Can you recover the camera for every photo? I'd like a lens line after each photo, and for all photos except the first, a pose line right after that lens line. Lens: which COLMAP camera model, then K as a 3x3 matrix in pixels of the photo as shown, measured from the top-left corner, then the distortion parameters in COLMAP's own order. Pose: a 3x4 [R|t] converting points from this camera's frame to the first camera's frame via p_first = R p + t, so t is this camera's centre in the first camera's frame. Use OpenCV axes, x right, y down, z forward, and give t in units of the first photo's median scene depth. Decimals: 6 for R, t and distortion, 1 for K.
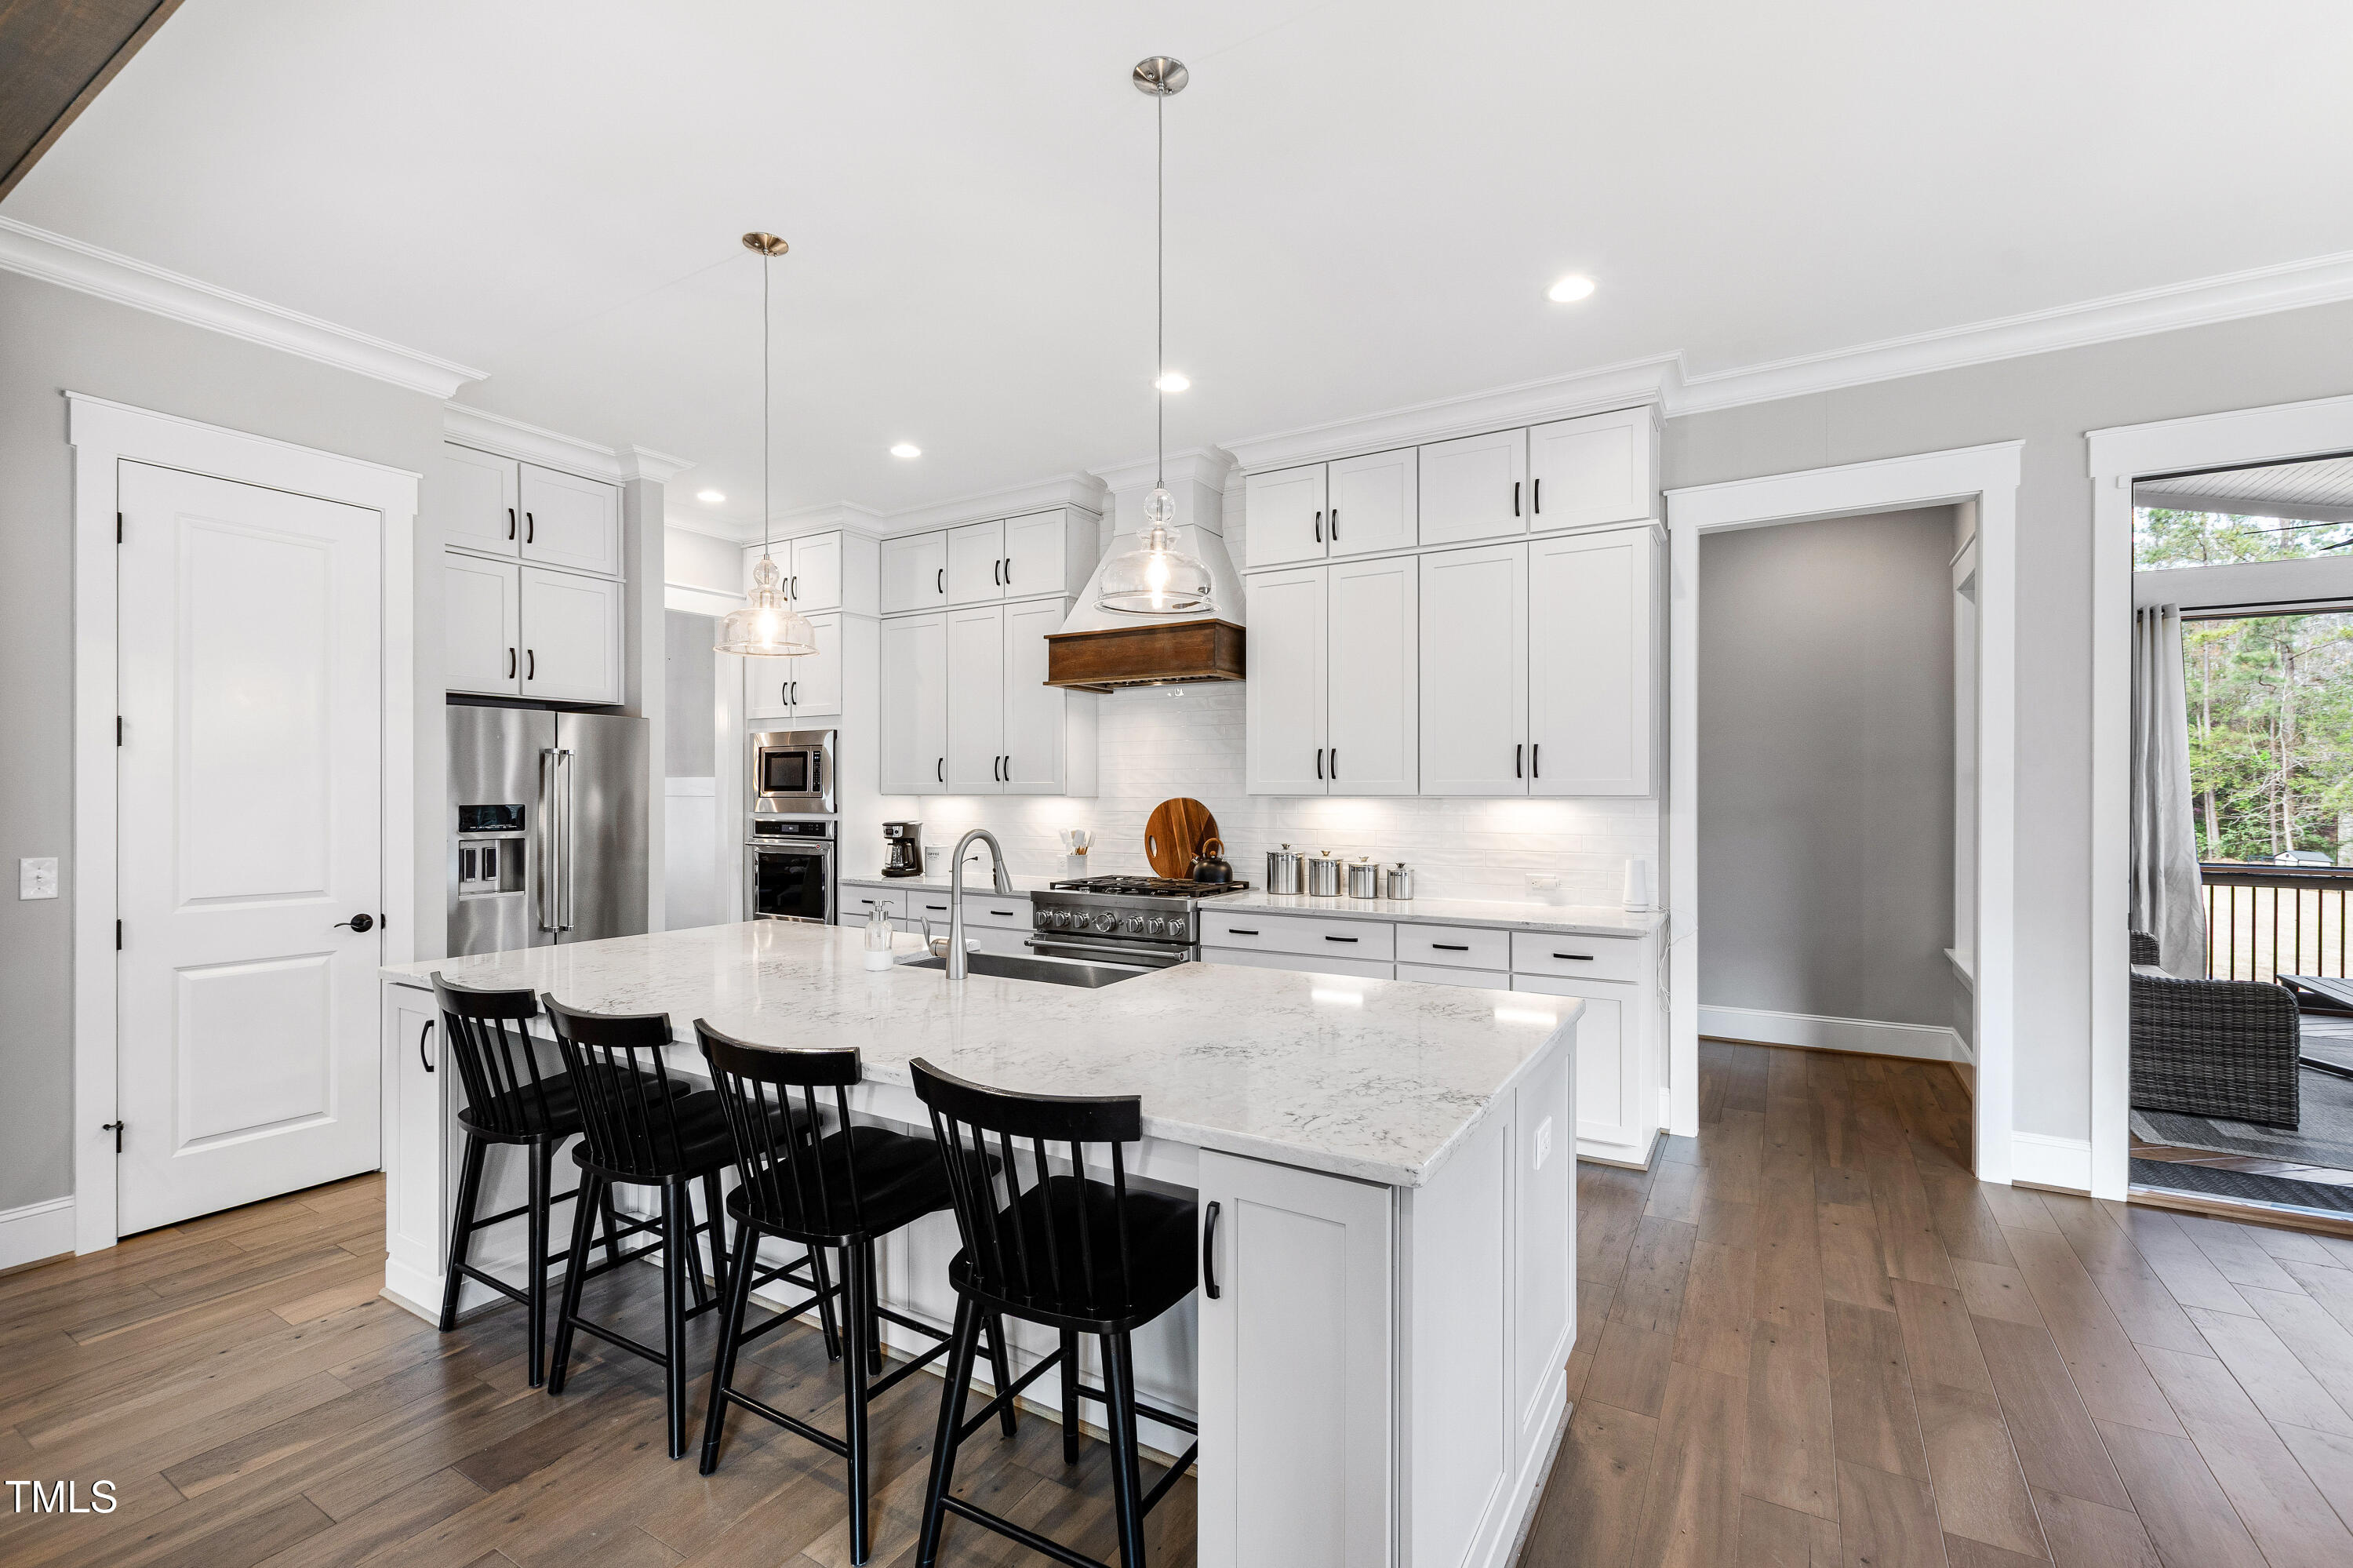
lens RADIAL K [[1031.8, 0, 1167.8], [0, 1031.8, 789.9], [0, 0, 1]] dist [-0.000362, -0.000297]
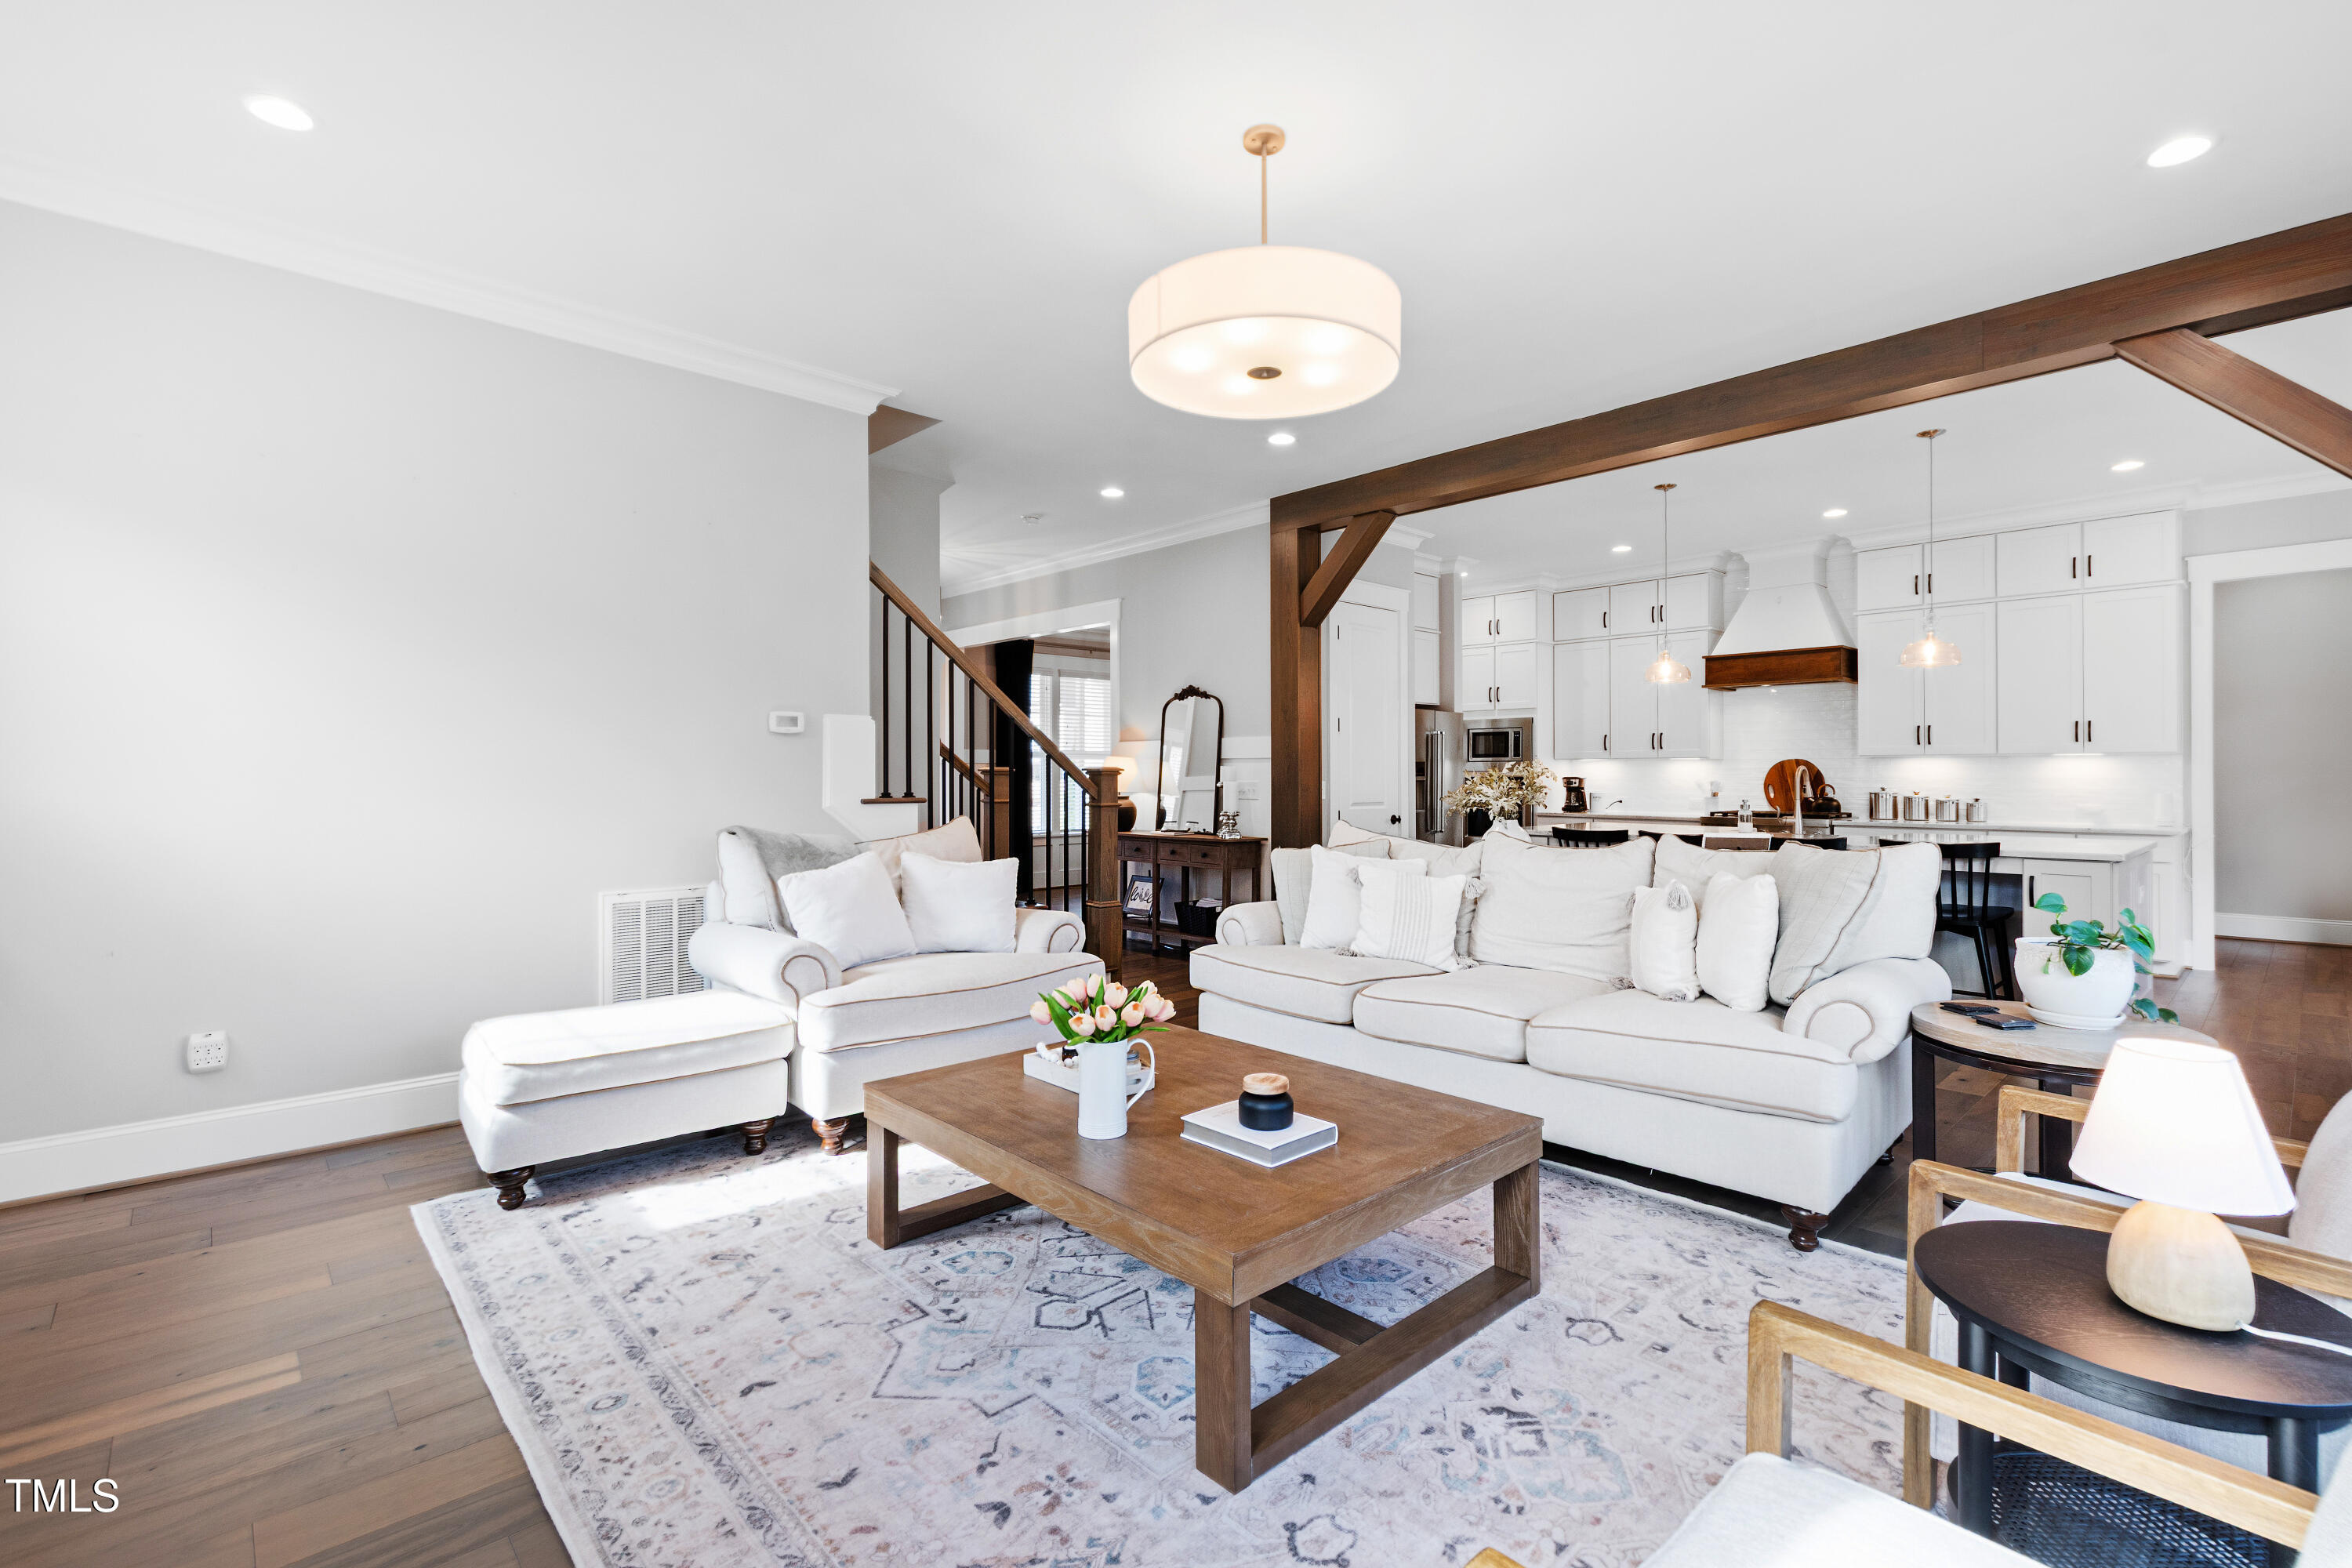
lens RADIAL K [[1062.2, 0, 1183.4], [0, 1062.2, 771.7], [0, 0, 1]] dist [-0.000457, -0.000053]
pose [[0.960760, -0.002330, -0.277370, -0.455791], [0.002433, 0.999997, 0.000027, 0.026442], [0.277369, -0.000701, 0.960763, -0.826384]]
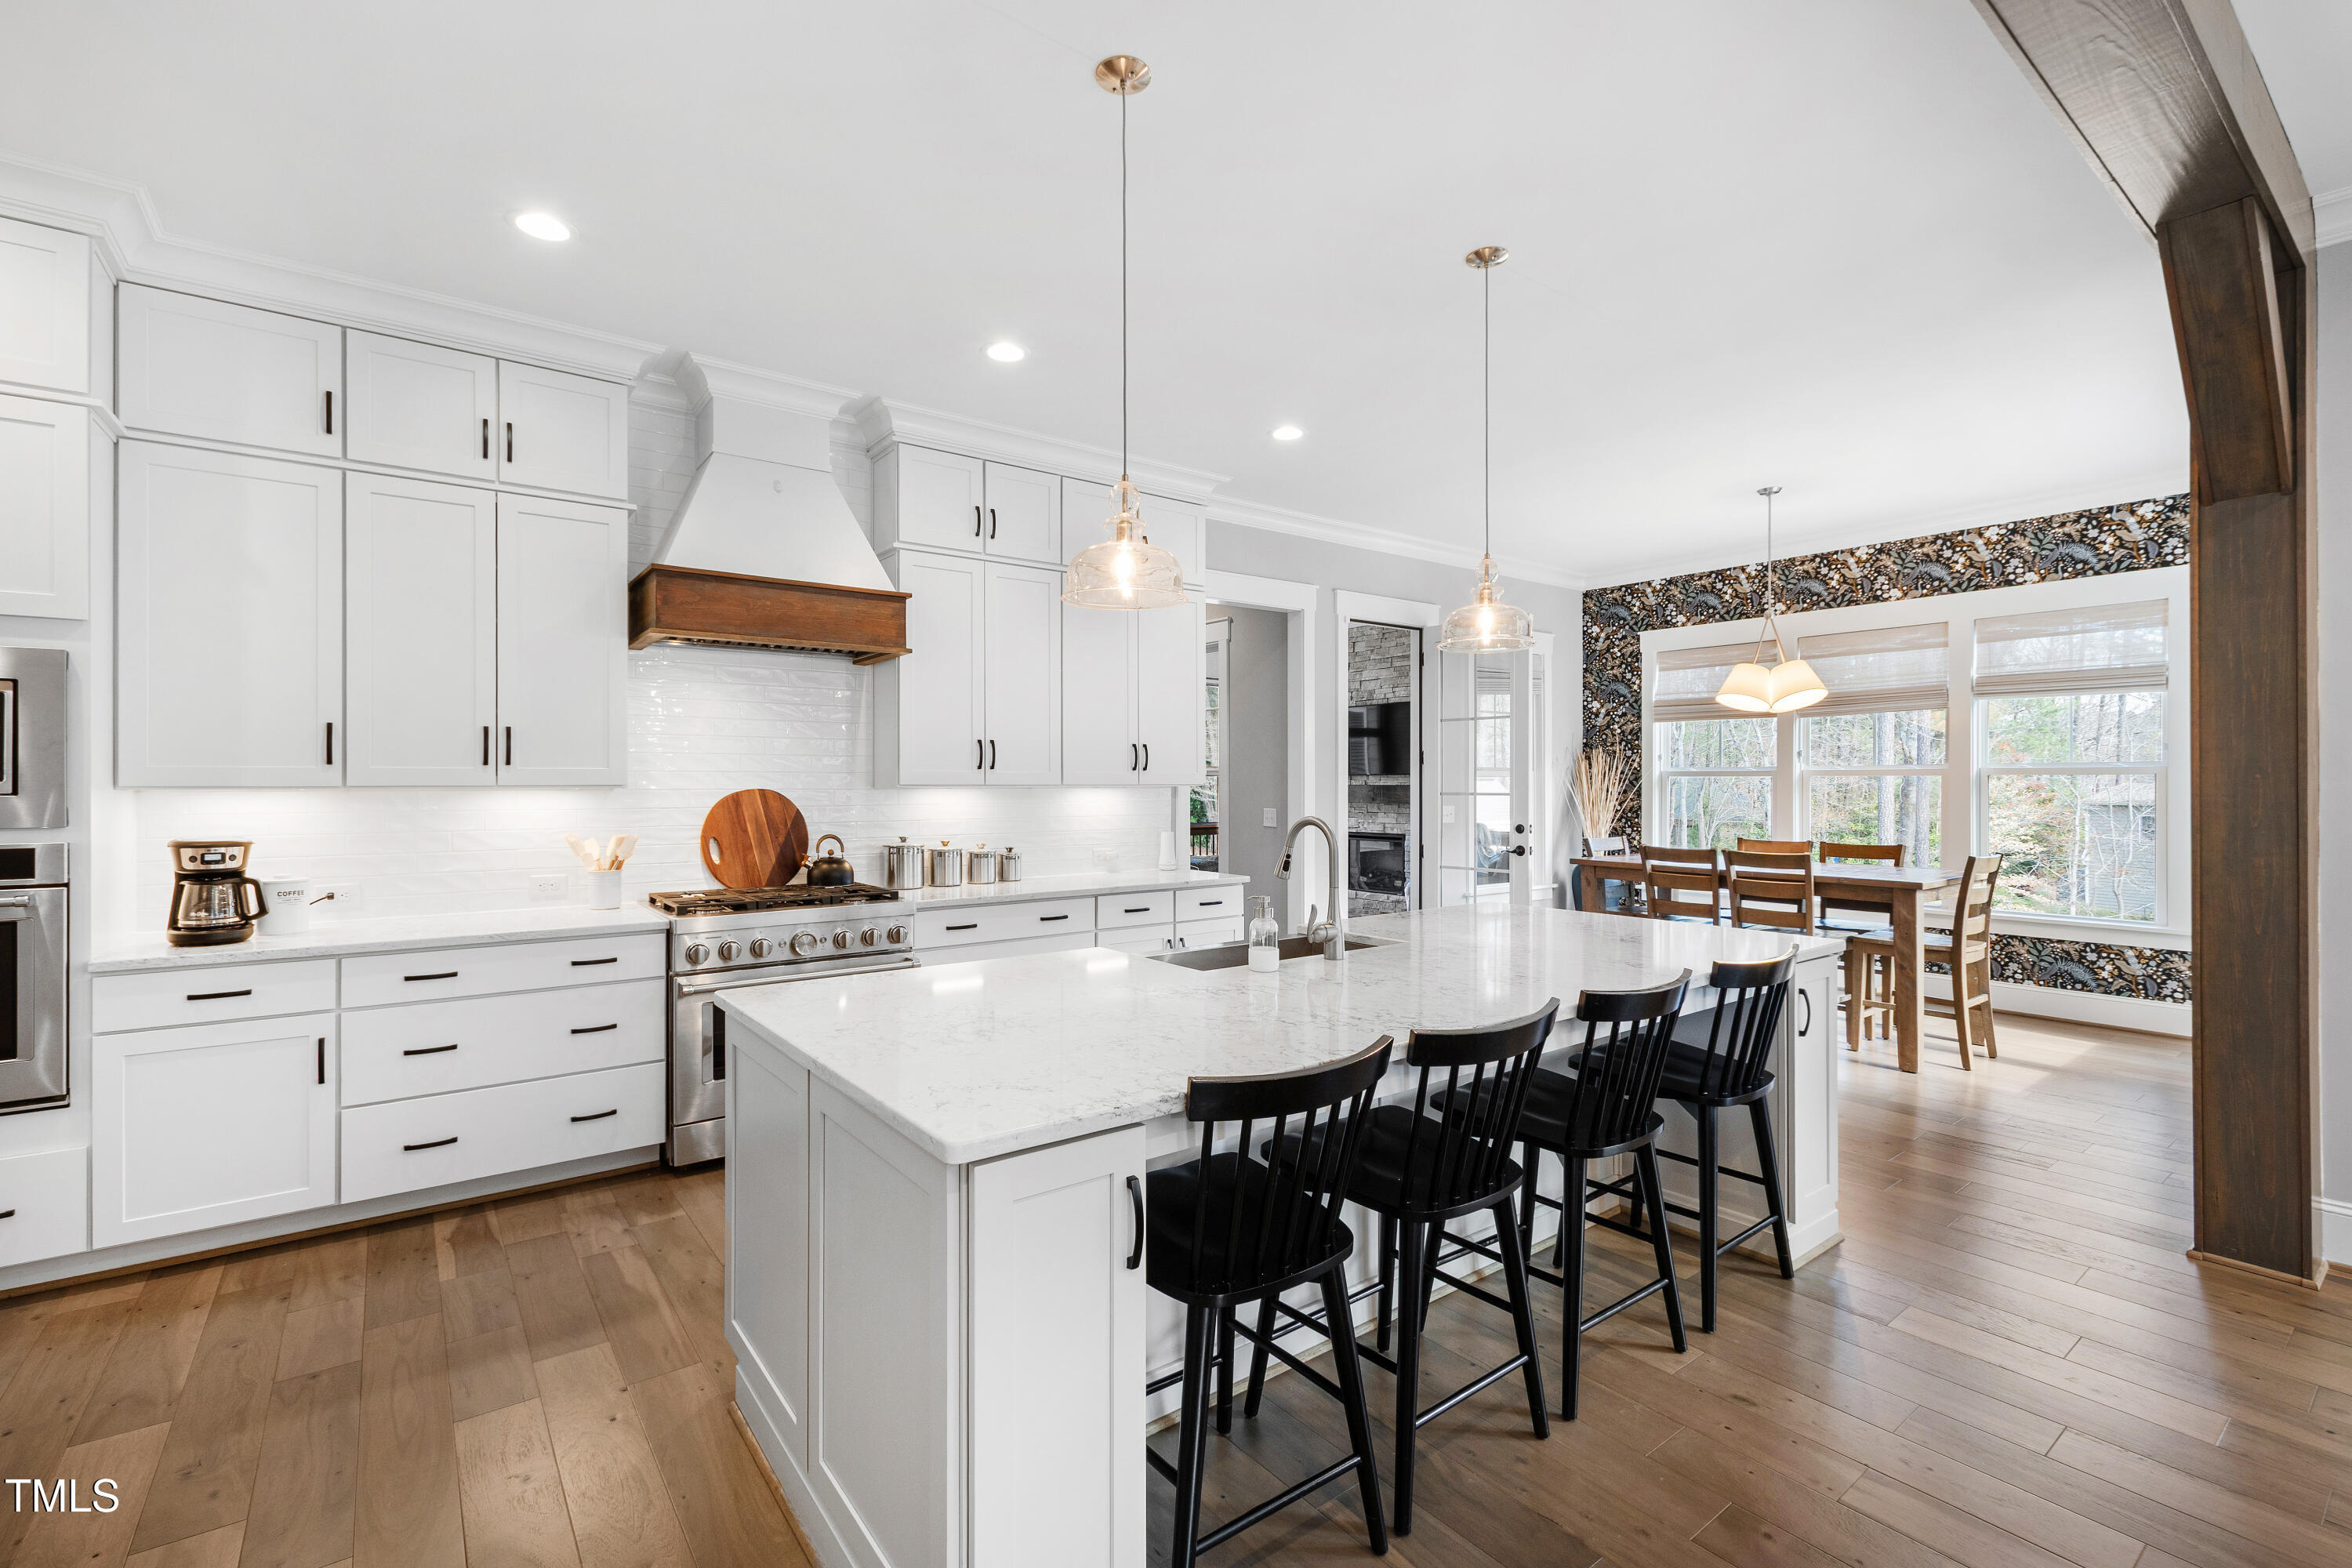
lens RADIAL K [[1032.8, 0, 1182.2], [0, 1032.8, 775.4], [0, 0, 1]] dist [-0.001286, -0.000087]
pose [[0.367289, 0.004602, 0.930095, -0.682406], [-0.001398, 0.999989, -0.004395, -0.000080], [-0.930106, 0.000314, 0.367292, 0.417270]]
